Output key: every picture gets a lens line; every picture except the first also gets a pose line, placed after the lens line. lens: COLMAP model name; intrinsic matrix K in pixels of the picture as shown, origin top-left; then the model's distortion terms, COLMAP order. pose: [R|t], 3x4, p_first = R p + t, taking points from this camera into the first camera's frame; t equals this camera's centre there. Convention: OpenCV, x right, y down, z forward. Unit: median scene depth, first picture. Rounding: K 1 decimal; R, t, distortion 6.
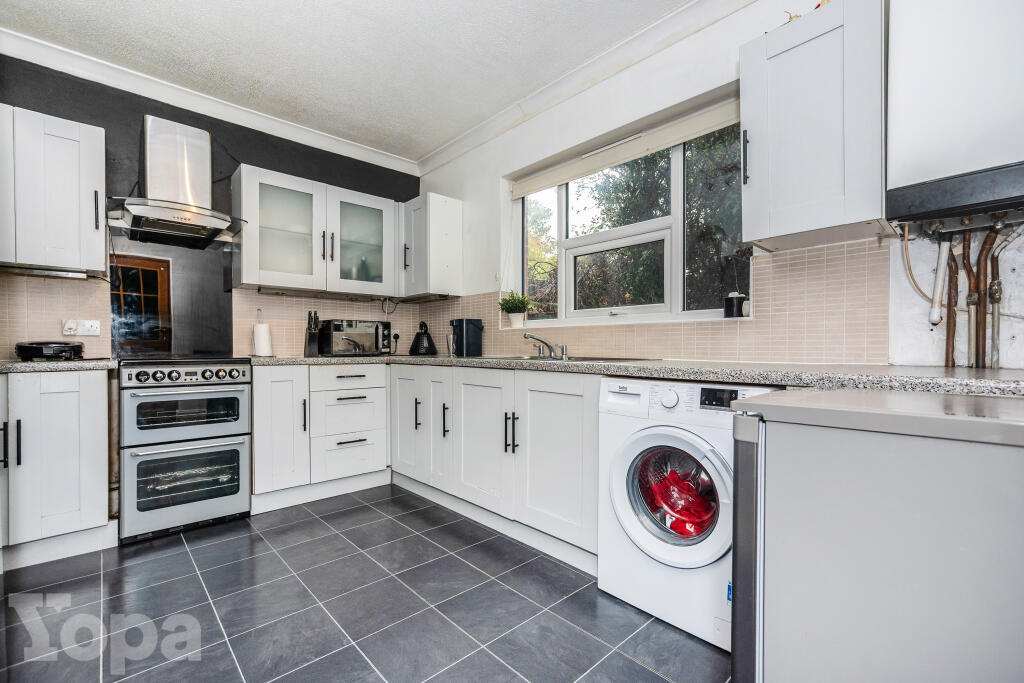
lens RADIAL K [[445.9, 0, 512.0], [0, 445.9, 357.1], [0, 0, 1]] dist [-0.001654, -0.000033]
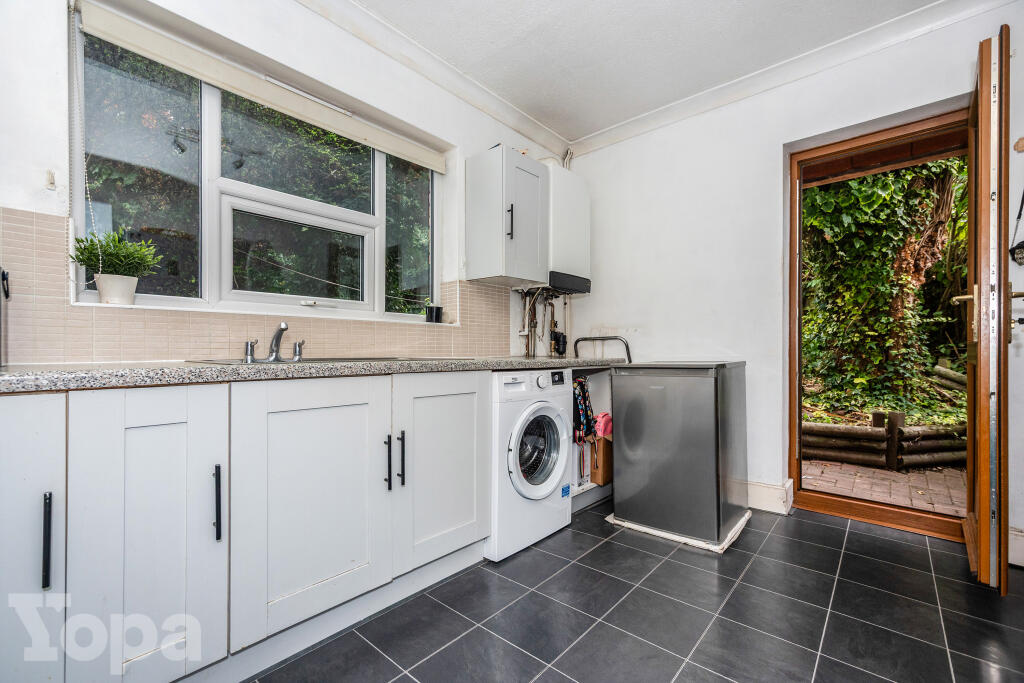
lens RADIAL K [[441.7, 0, 512.0], [0, 441.7, 341.5], [0, 0, 1]] dist [0.023974, -0.000042]
pose [[-0.096556, 0.003921, 0.995320, -0.716024], [0.013980, 0.999899, -0.002582, -0.024139], [-0.995229, 0.013665, -0.096601, 0.824850]]
